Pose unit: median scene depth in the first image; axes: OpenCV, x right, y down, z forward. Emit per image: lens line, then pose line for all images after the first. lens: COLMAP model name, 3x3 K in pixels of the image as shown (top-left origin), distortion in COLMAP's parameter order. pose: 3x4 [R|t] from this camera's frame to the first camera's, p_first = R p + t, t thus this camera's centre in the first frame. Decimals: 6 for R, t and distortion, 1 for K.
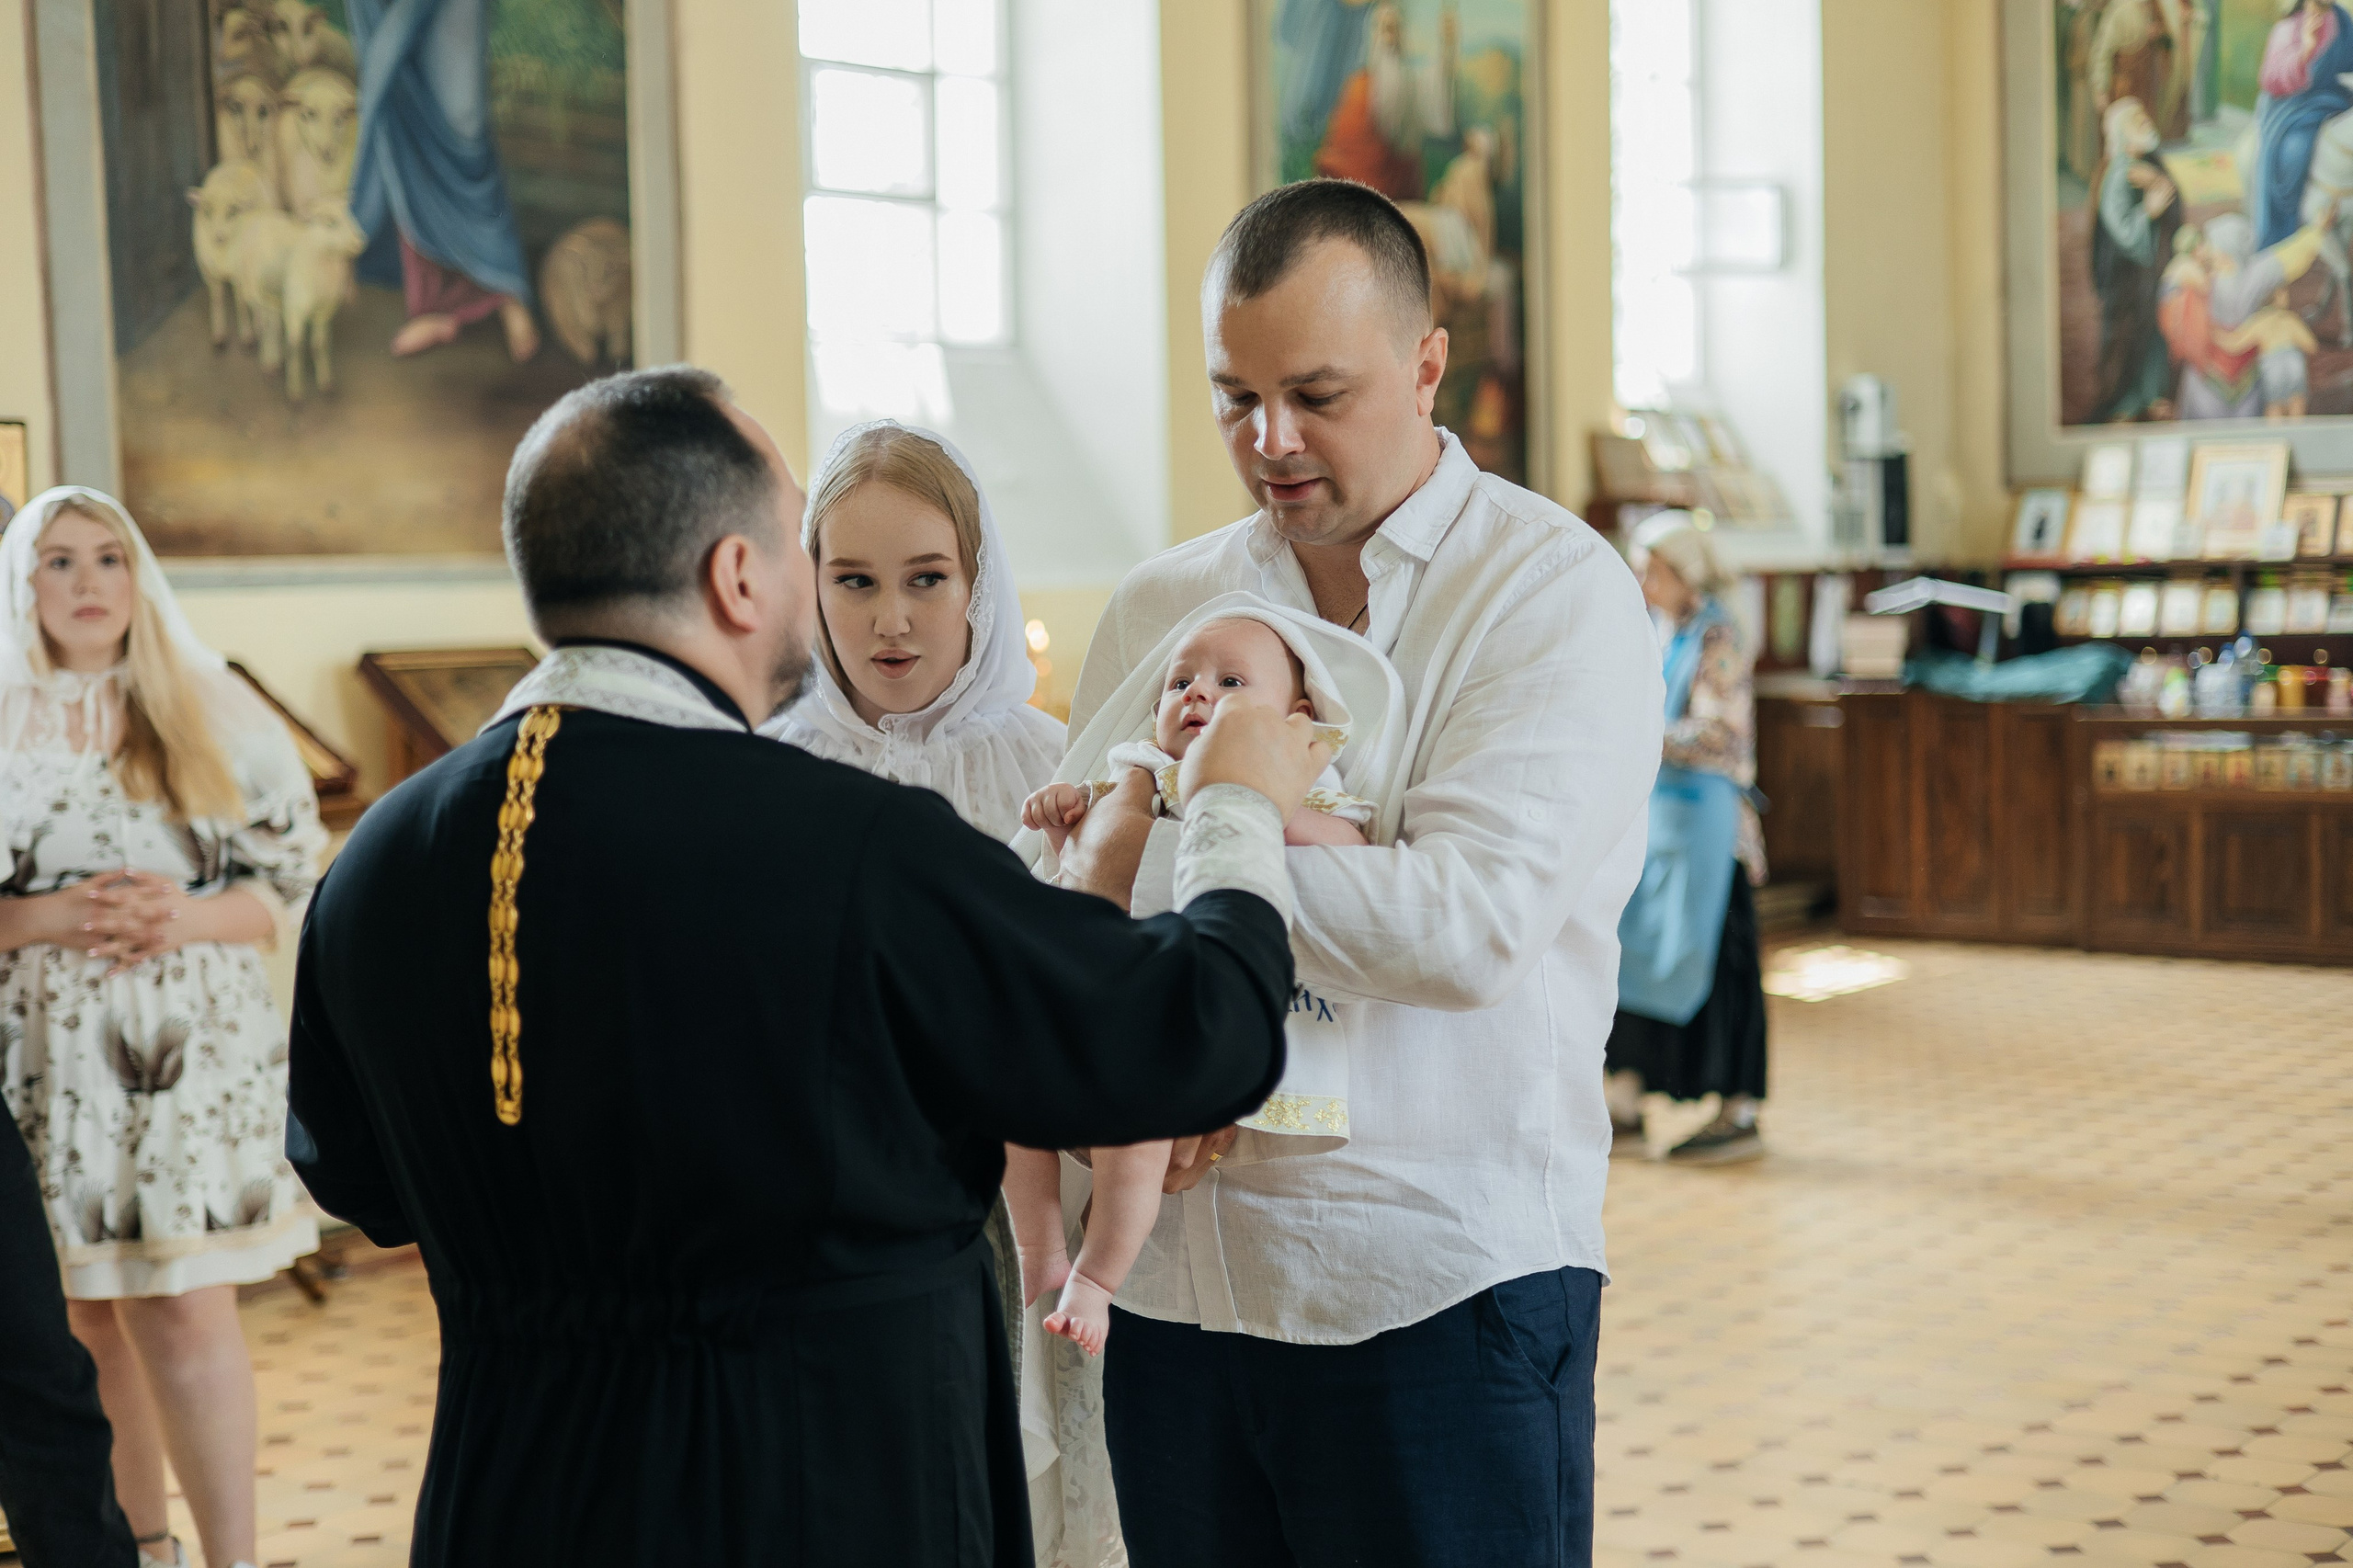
lens RADIAL K [[3394.7, 0, 1176.5], [0, 3394.7, 784.0], [0, 0, 1]] dist [0.029764, -0.044691]
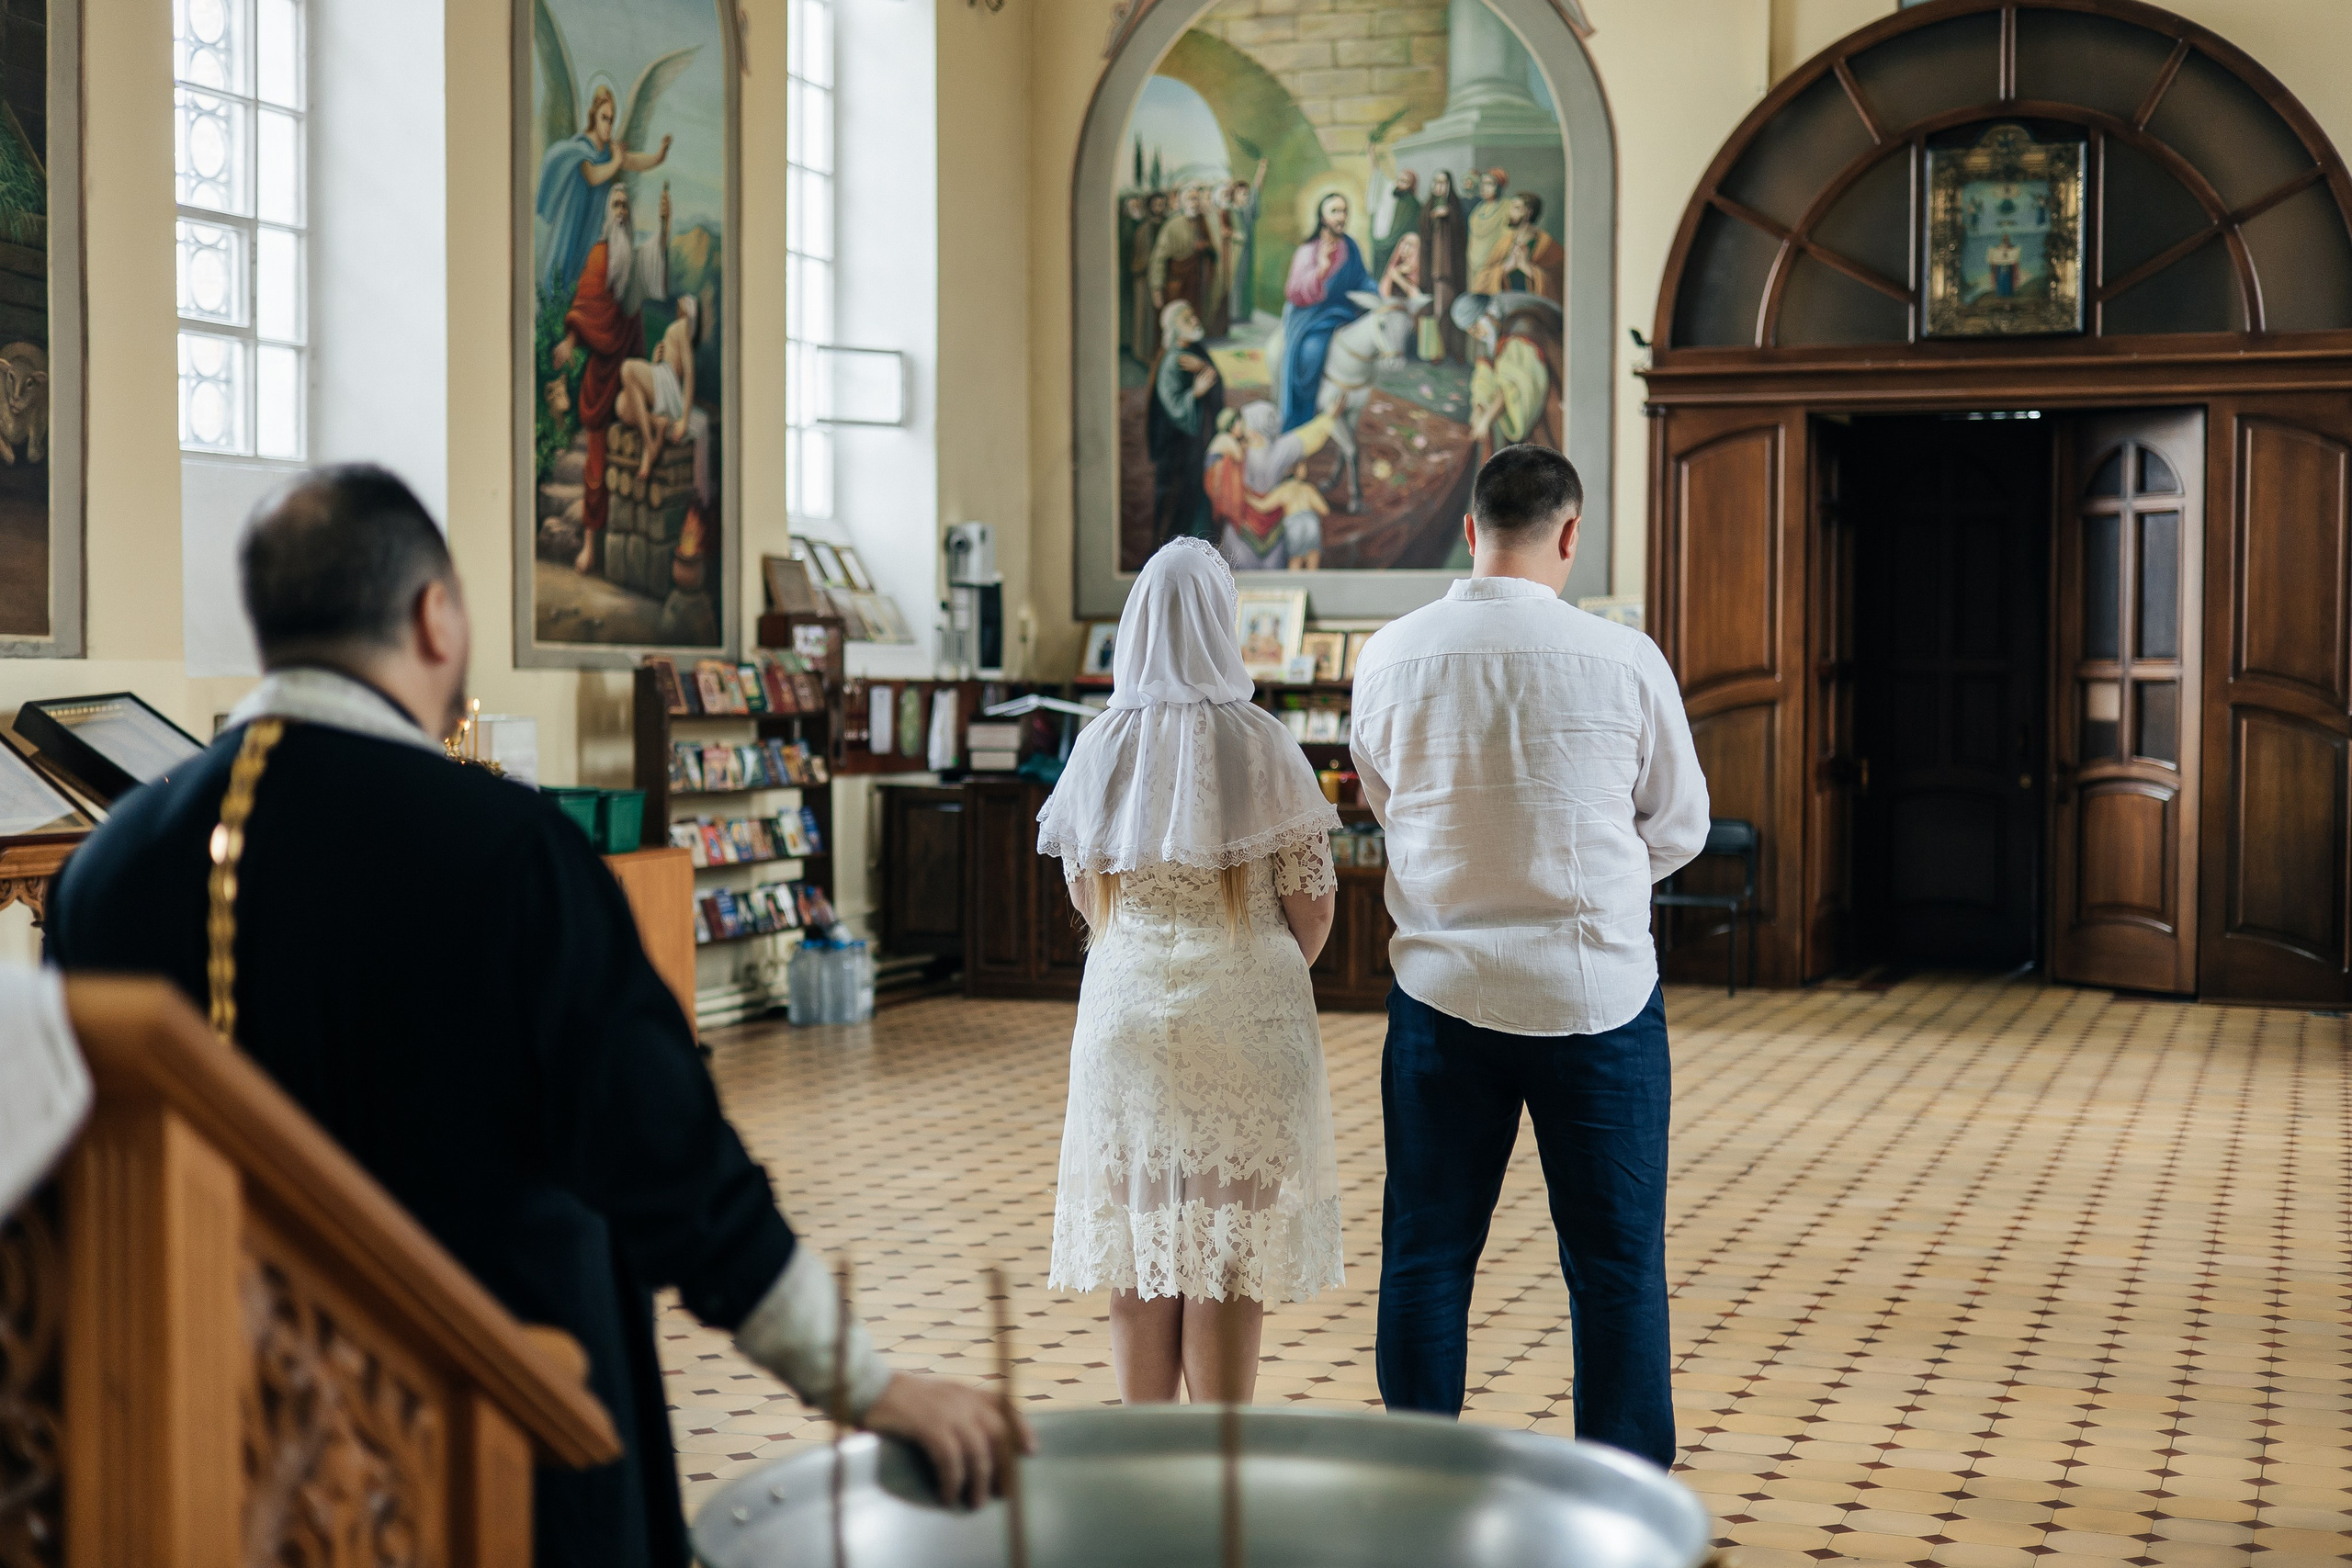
lens RADIAL K [[3393.0, 0, 1176.0], [0, 3393.0, 784.0], [0, 0, 1]] dist [0.029764, -0.044691]
pose [[0.950397, 0.018001, 0.310520, -0.093460], [-0.005601, 0.999152, -0.040780, 0.019152], [-0.310990, 0.037018, 0.949692, -0.134854]]
